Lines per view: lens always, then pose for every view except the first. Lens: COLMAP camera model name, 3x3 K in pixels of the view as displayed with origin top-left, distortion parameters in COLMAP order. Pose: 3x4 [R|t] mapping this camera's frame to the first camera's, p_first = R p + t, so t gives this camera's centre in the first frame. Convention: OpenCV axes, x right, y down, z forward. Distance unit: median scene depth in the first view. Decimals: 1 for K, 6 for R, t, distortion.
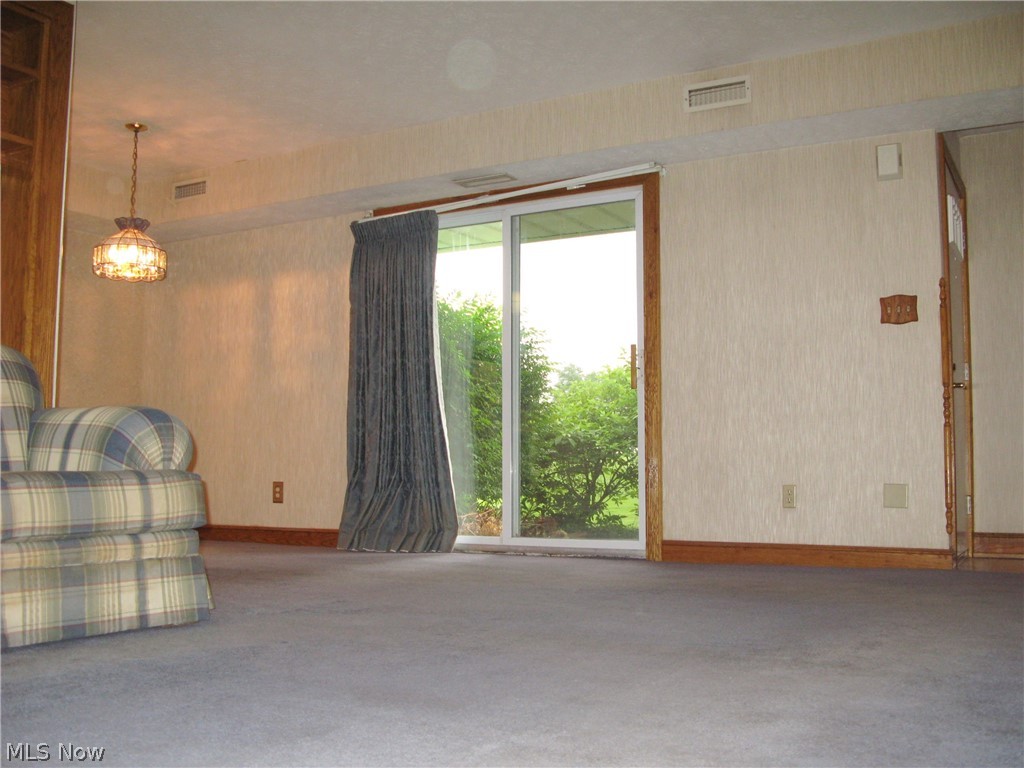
lens RADIAL K [[1071.6, 0, 505.4], [0, 1071.6, 385.6], [0, 0, 1]] dist [-0.123628, 0.000000]
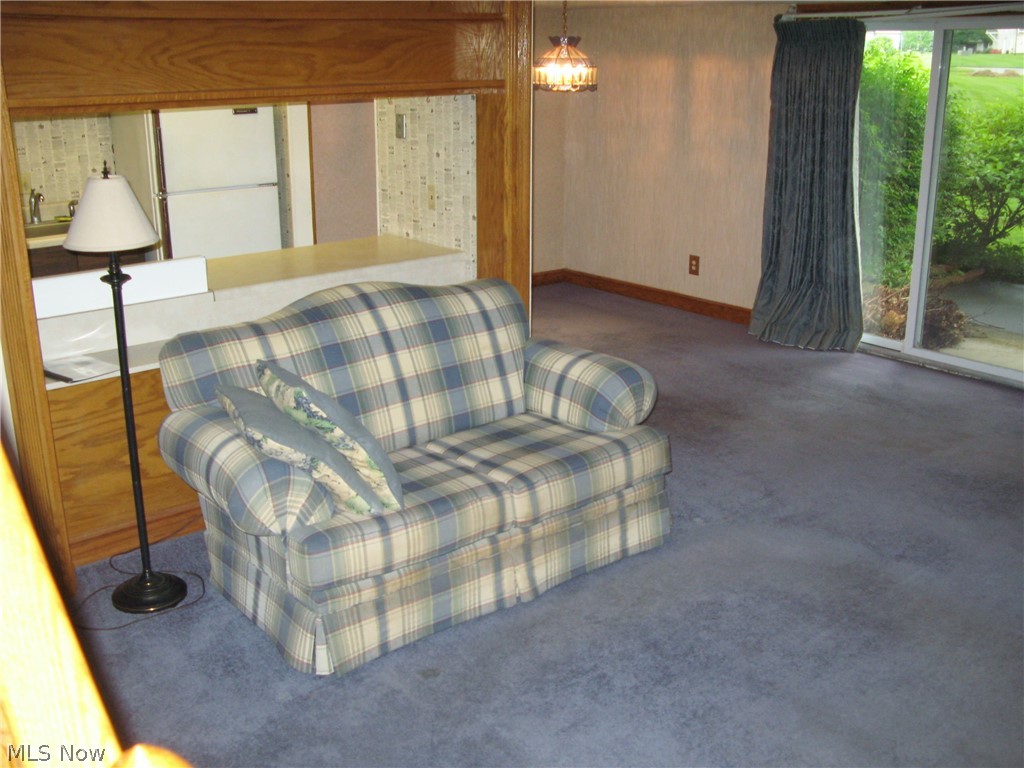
lens RADIAL K [[1071.6, 0, 510.0], [0, 1071.6, 385.9], [0, 0, 1]] dist [-0.123628, 0.000000]
pose [[0.942194, 0.095306, -0.321229, -0.031804], [0.031902, 0.928824, 0.369145, -0.215646], [0.333547, -0.358054, 0.872091, -0.066360]]
